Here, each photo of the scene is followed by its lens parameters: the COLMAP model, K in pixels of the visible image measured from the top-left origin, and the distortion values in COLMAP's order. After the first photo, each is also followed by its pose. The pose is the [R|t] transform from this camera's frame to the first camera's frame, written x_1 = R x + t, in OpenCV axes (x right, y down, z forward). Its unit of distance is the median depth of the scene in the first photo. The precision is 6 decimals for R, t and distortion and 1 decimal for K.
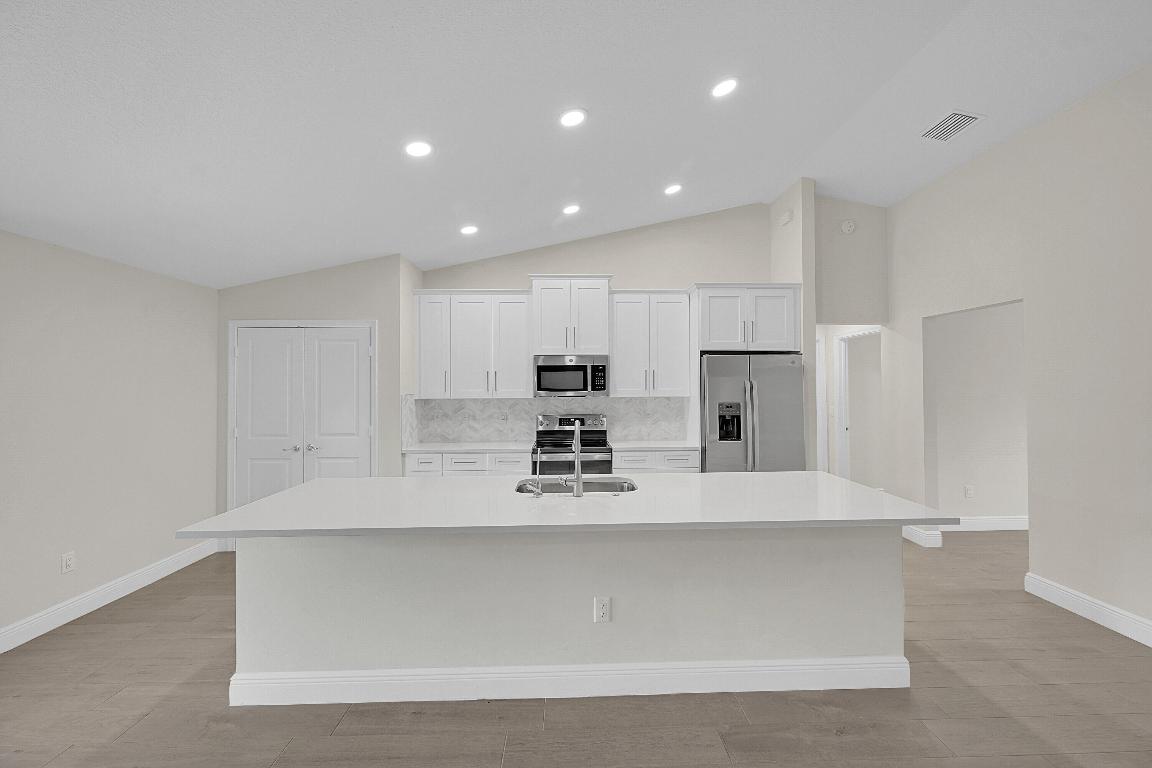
lens RADIAL K [[452.7, 0, 578.8], [0, 452.7, 381.5], [0, 0, 1]] dist [0.001836, 0.000146]
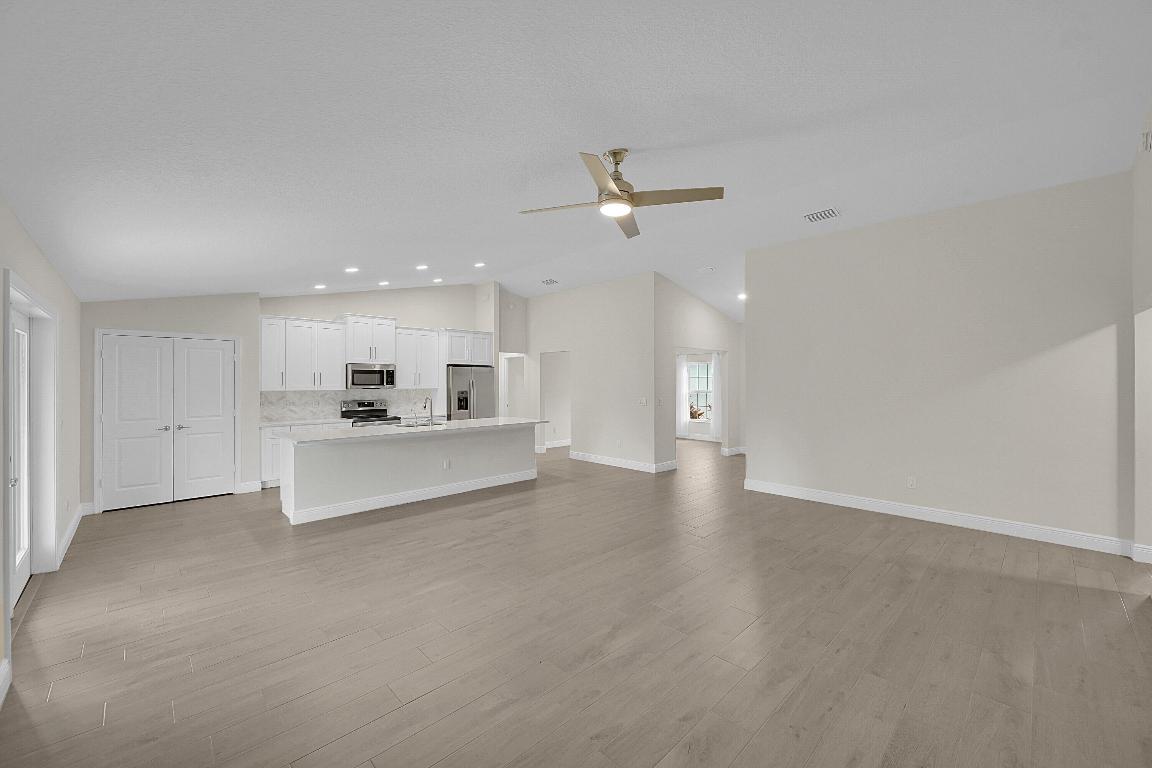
lens RADIAL K [[452.7, 0, 578.8], [0, 452.7, 381.5], [0, 0, 1]] dist [0.001836, 0.000146]
pose [[0.738728, 0.004192, 0.673991, -0.577924], [-0.009129, 0.999951, 0.003787, -0.006223], [-0.673942, -0.008950, 0.738730, -0.744038]]
